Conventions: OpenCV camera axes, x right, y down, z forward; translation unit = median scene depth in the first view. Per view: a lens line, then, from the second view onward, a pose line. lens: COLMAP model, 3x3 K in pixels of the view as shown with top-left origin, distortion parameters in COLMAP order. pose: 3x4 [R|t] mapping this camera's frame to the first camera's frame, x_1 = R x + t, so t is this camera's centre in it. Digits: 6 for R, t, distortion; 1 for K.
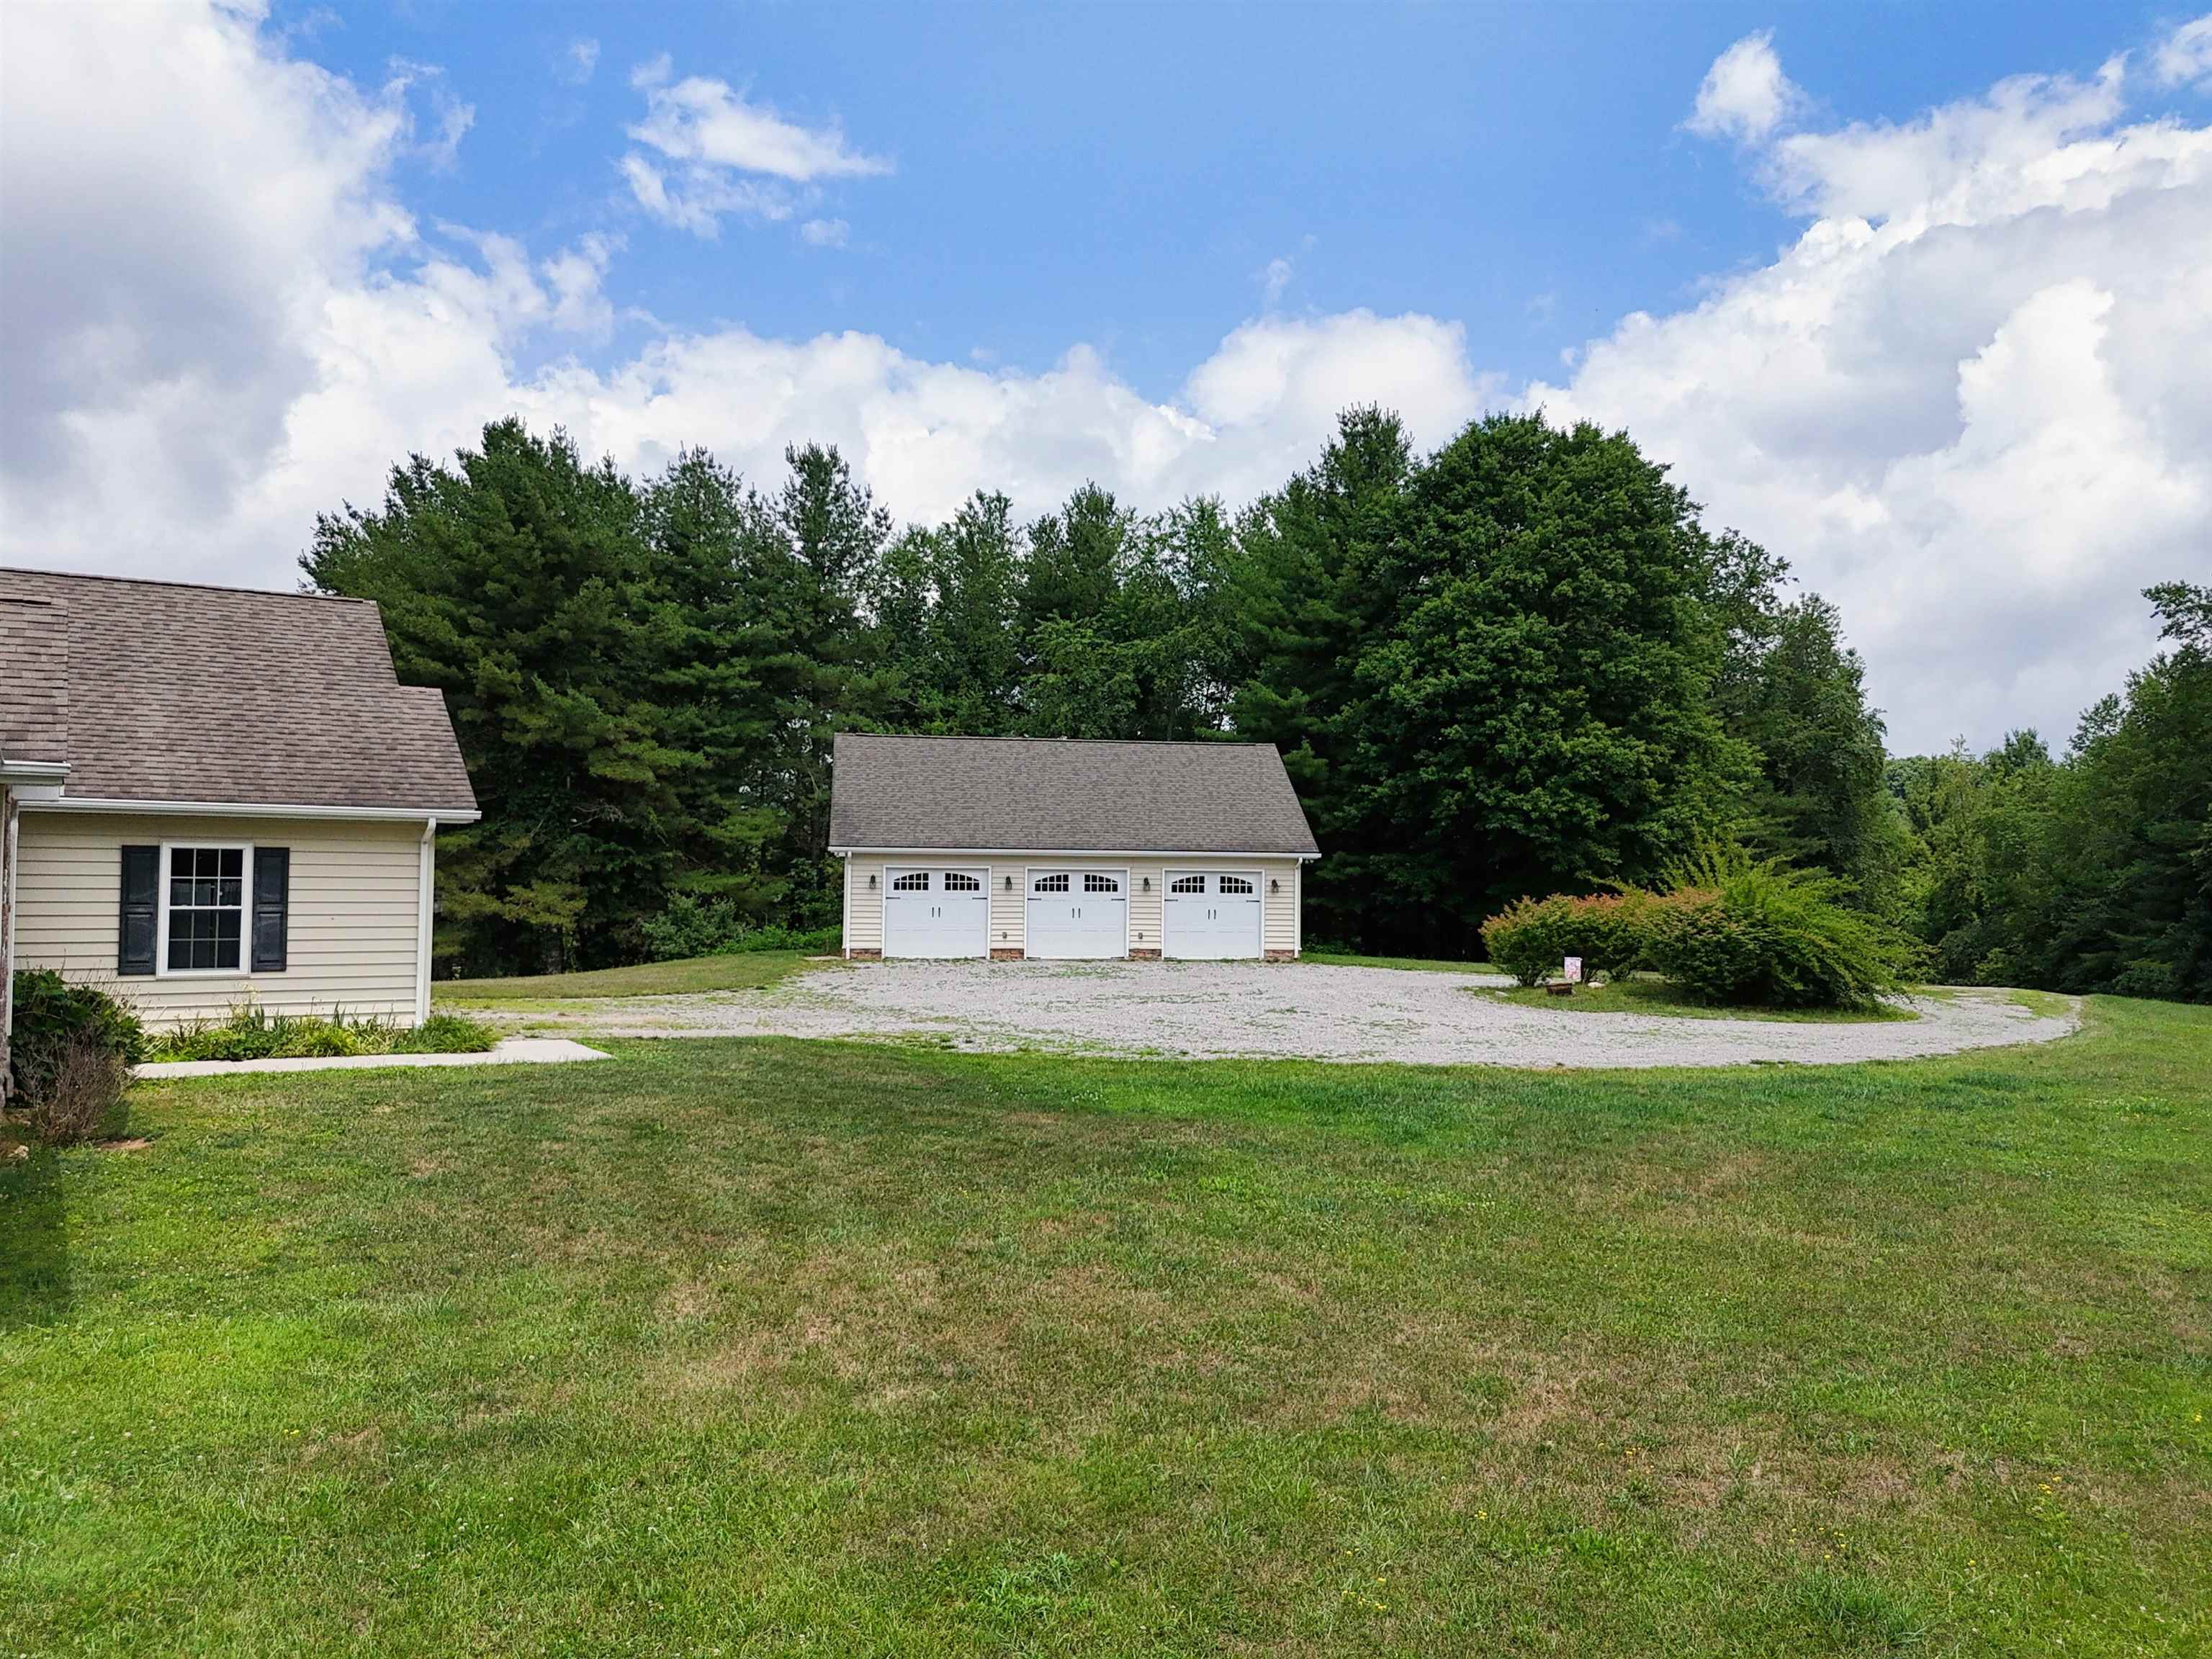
lens RADIAL K [[1683.7, 0, 1106.0], [0, 1683.7, 829.5], [0, 0, 1]] dist [0.092592, -0.105769]
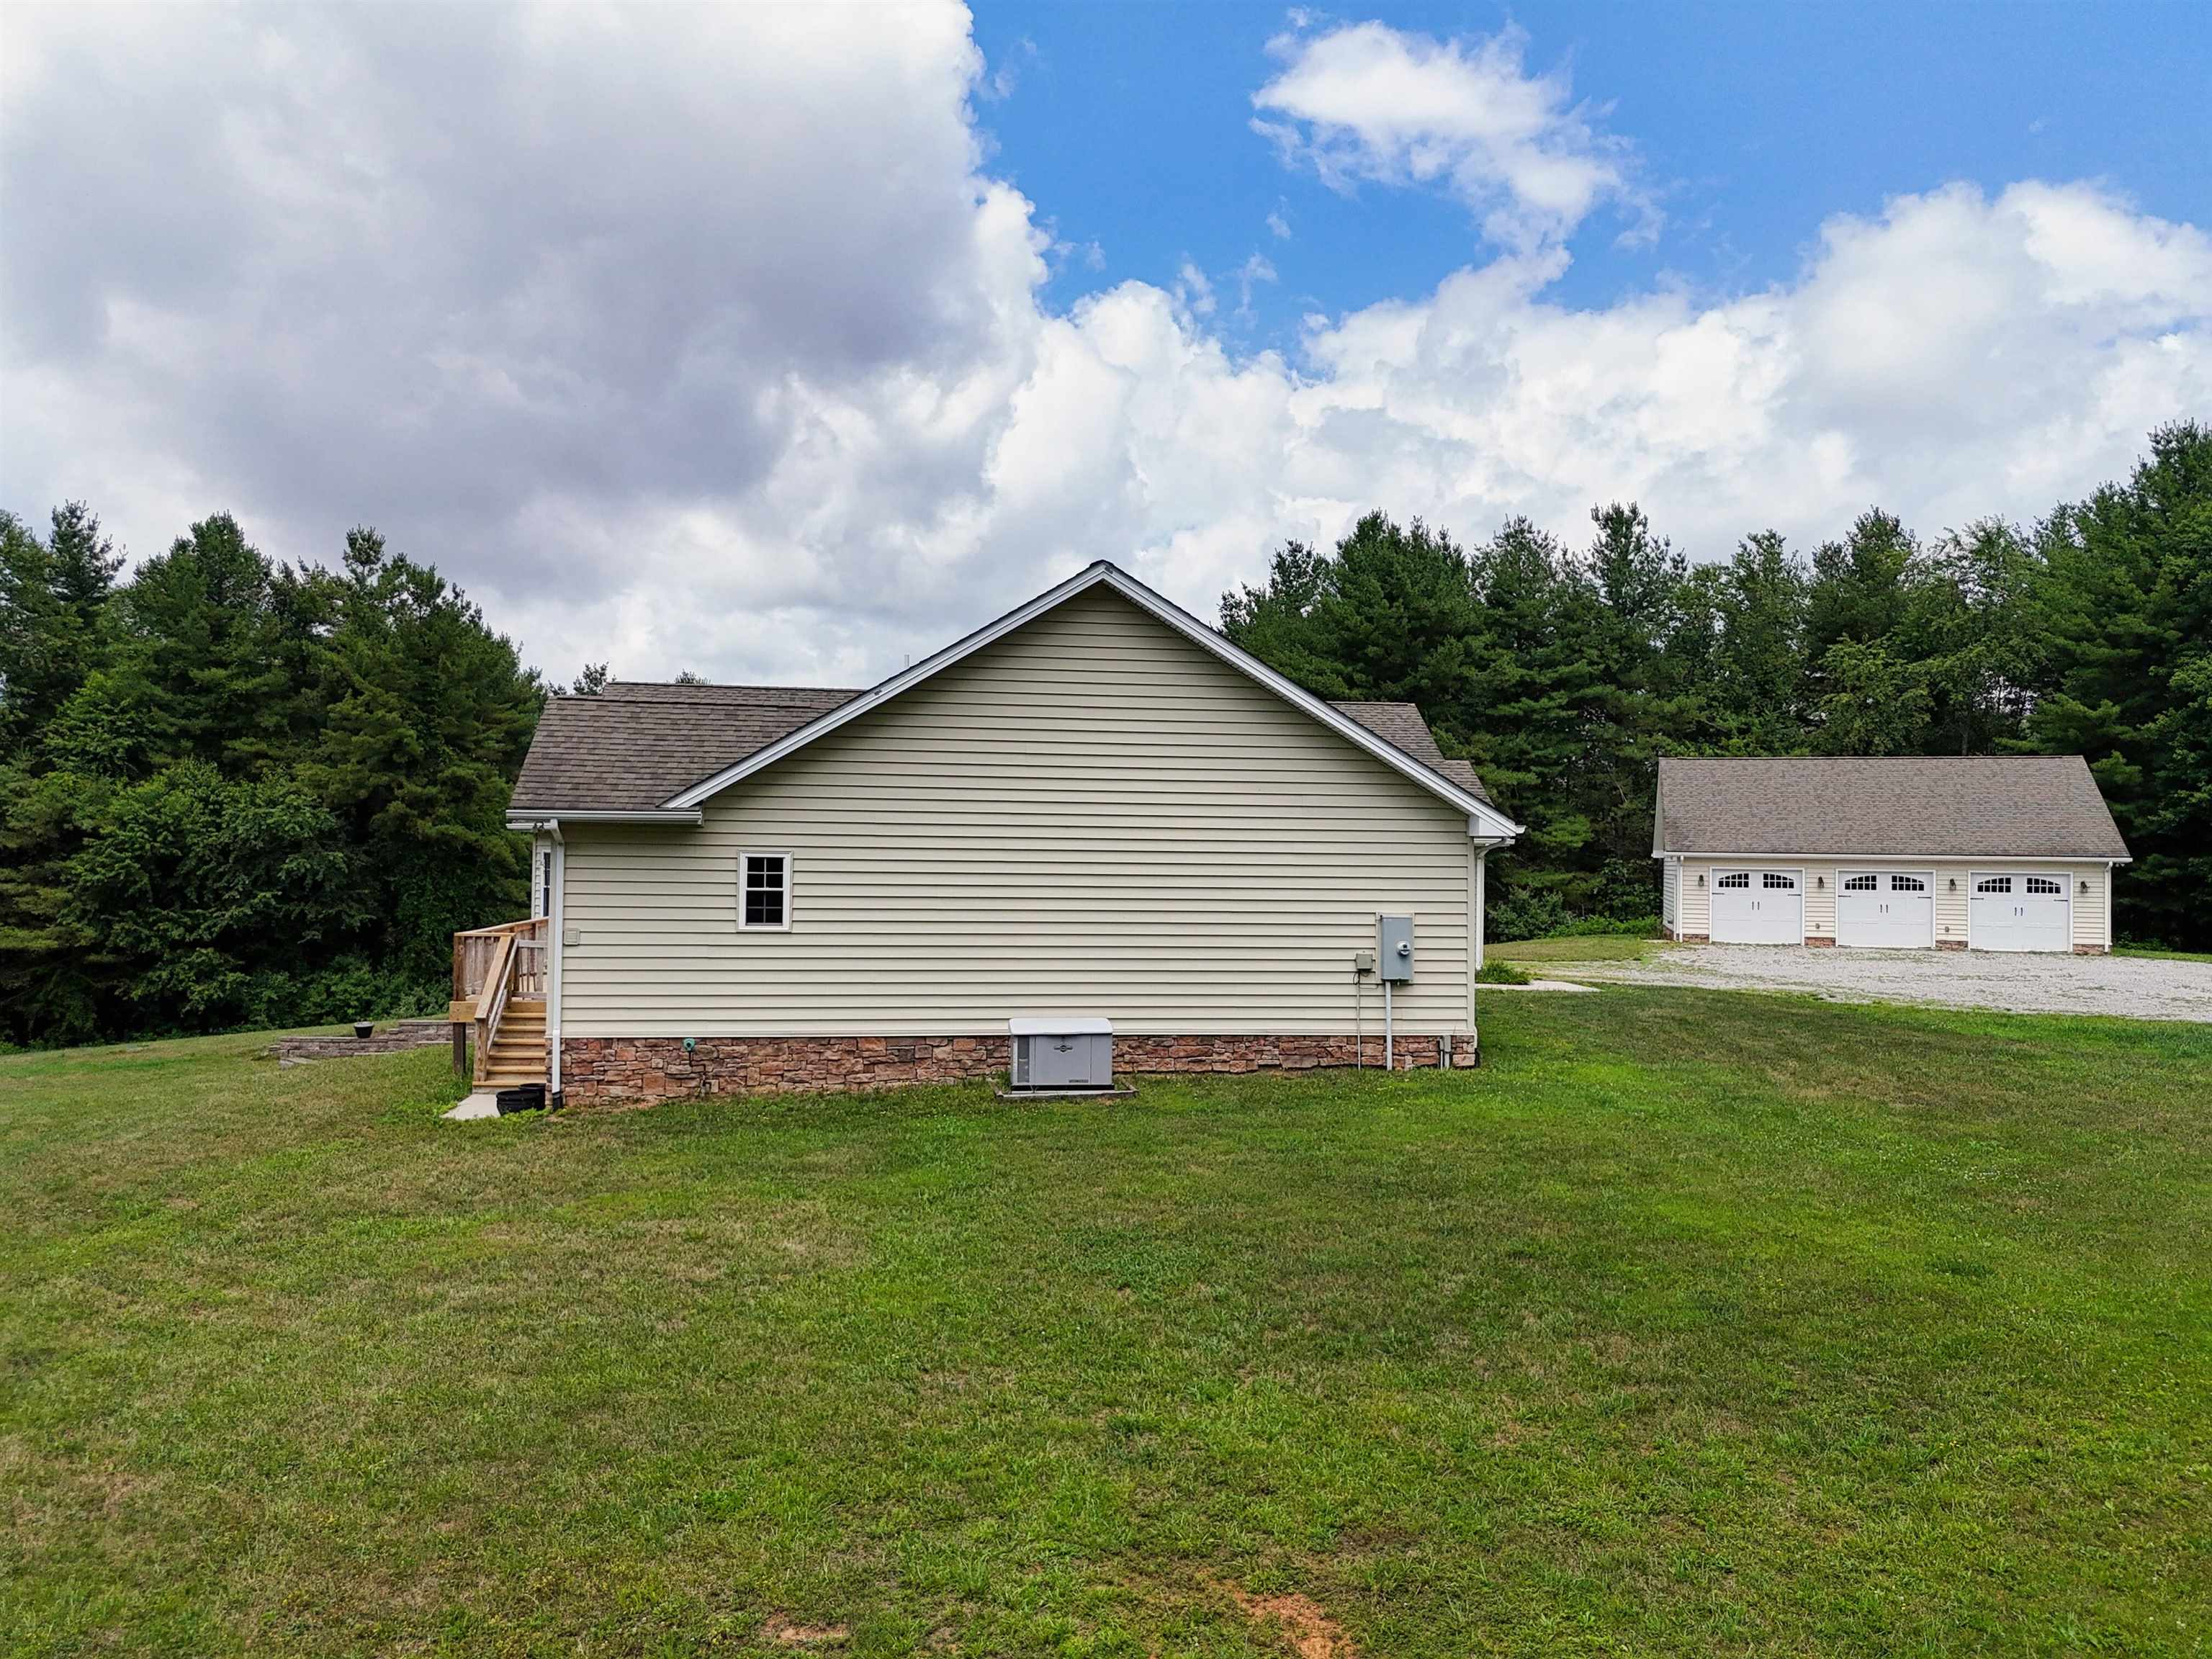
lens RADIAL K [[1635.2, 0, 1106.0], [0, 1635.2, 829.5], [0, 0, 1]] dist [0.060489, -0.058481]
pose [[0.909336, -0.005179, -0.416030, -0.025017], [0.007122, 0.999970, 0.003119, -0.010003], [0.416001, -0.005799, 0.909346, -0.212018]]
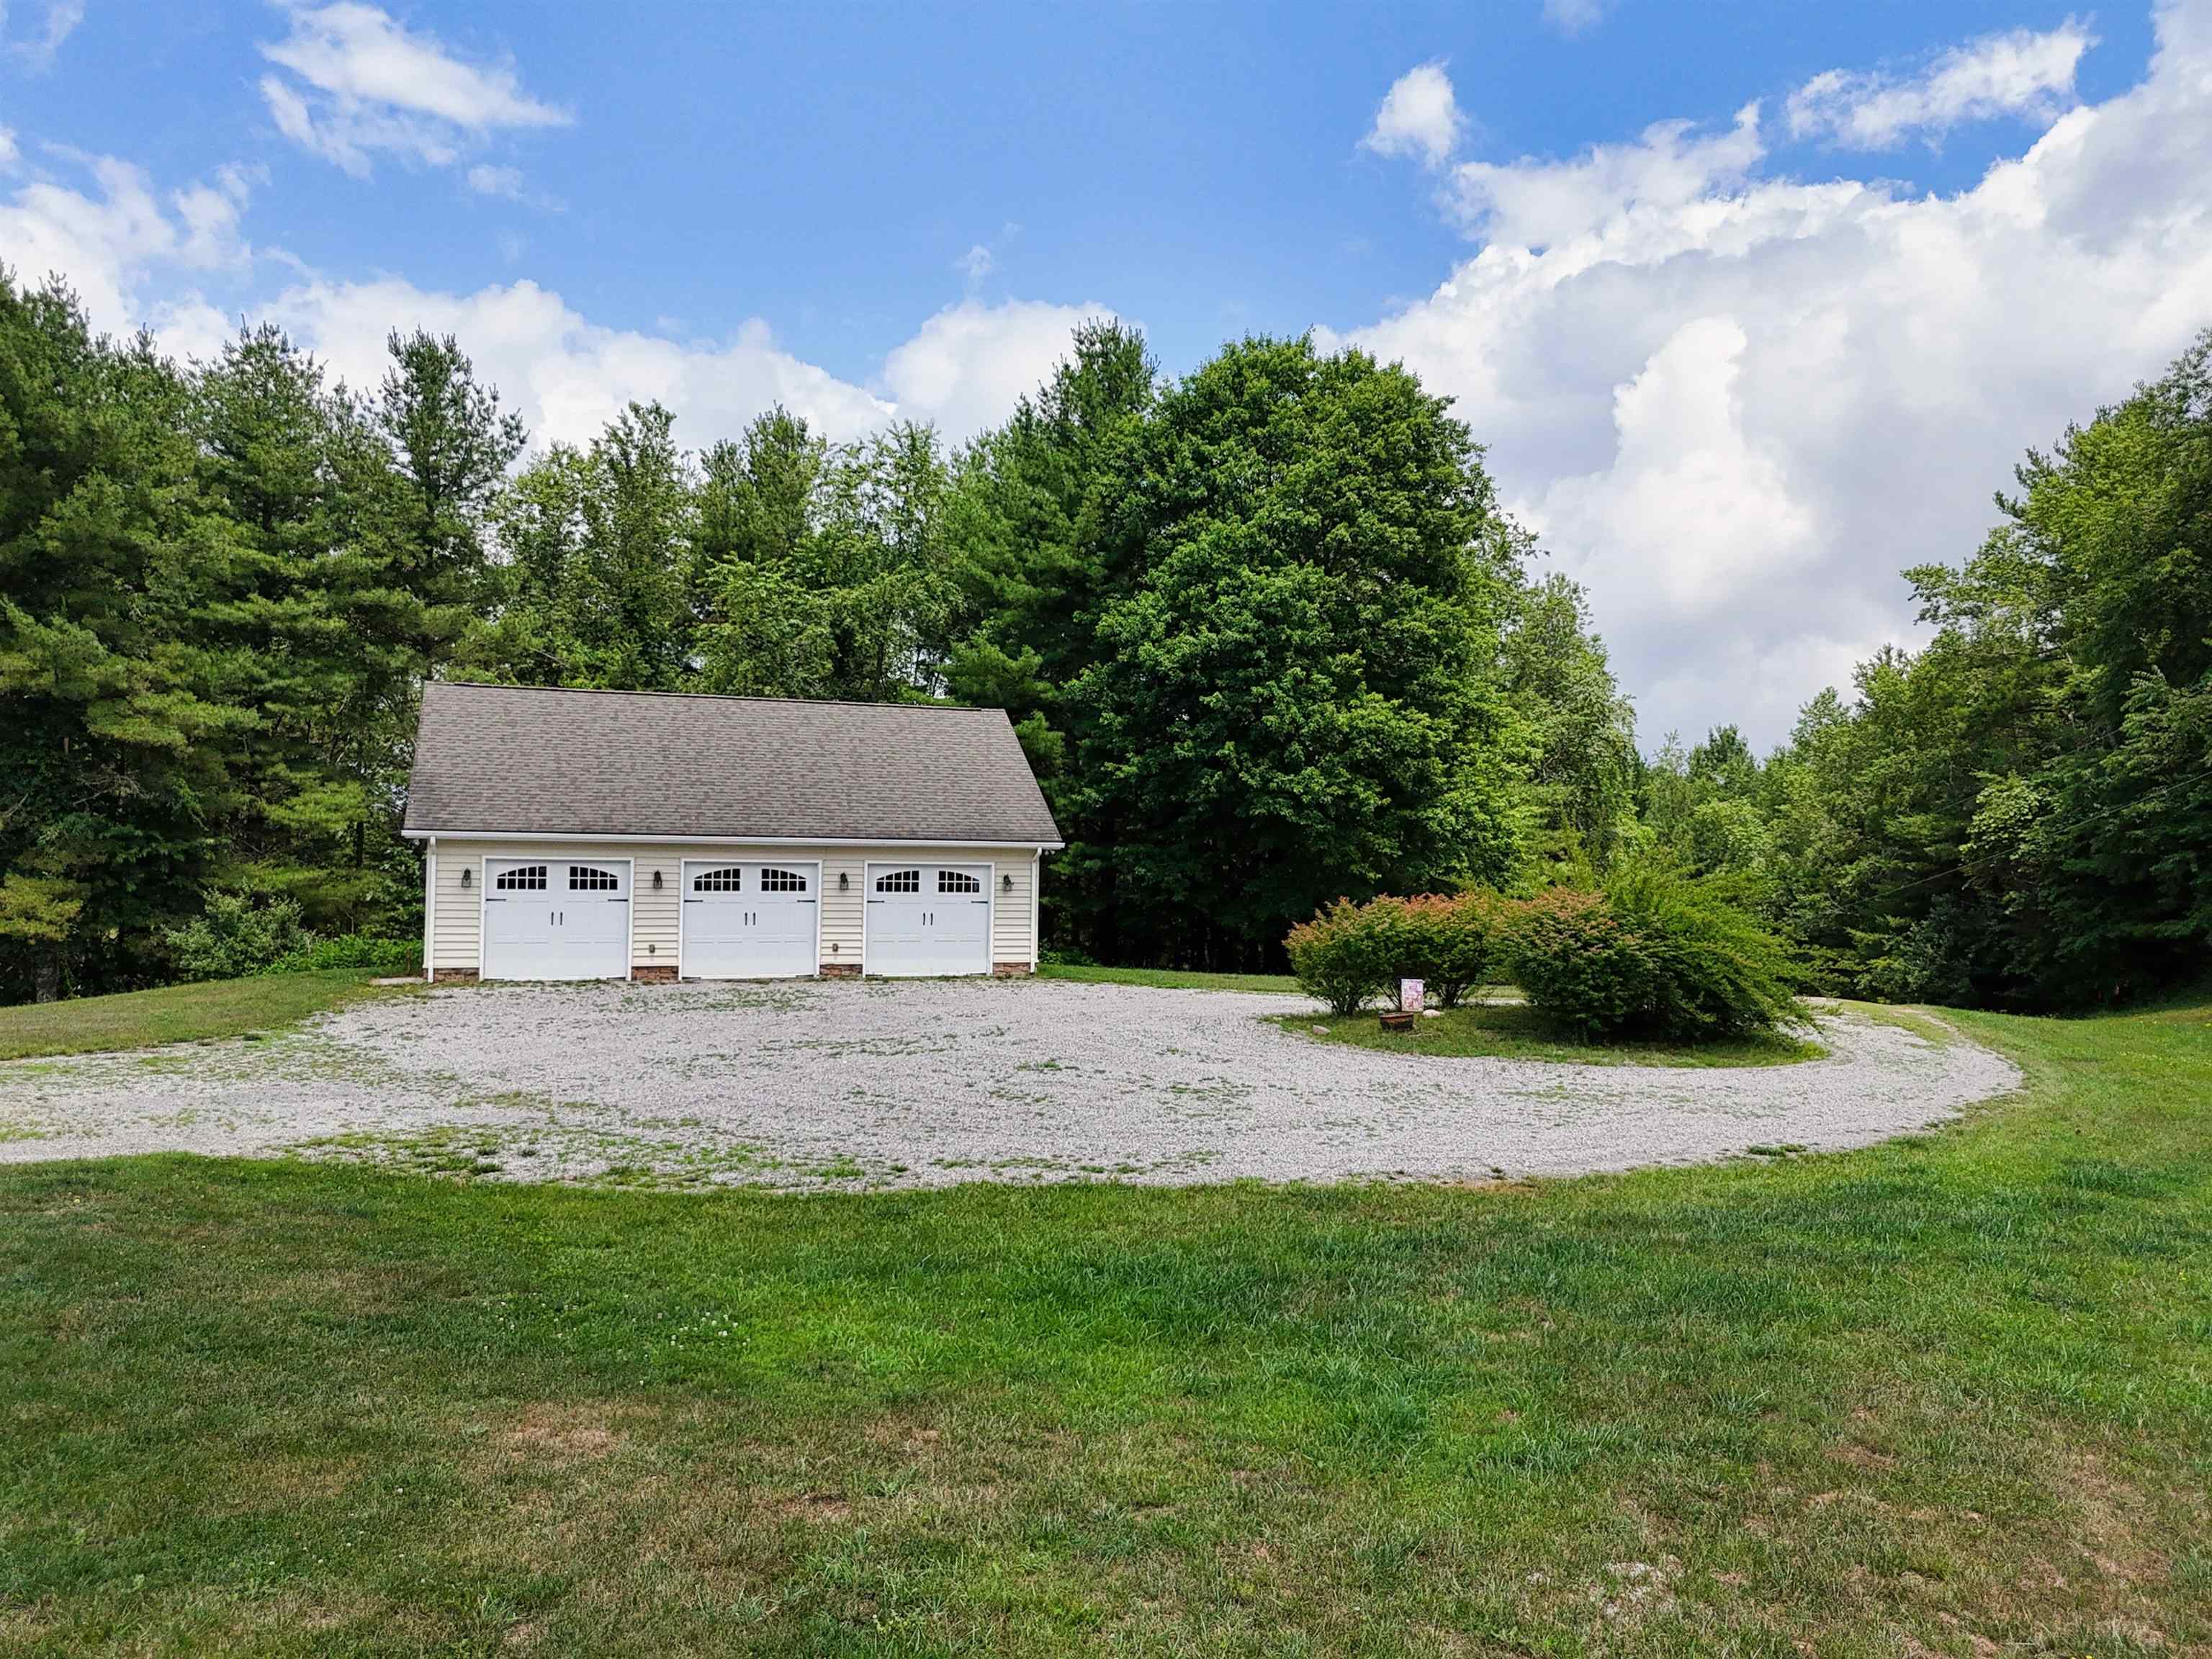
lens RADIAL K [[1683.7, 0, 1106.0], [0, 1683.7, 829.5], [0, 0, 1]] dist [0.092592, -0.105769]
pose [[0.984214, 0.006274, 0.176872, 0.004172], [-0.006873, 0.999973, 0.002774, 0.004454], [-0.176850, -0.003946, 0.984230, 0.167371]]
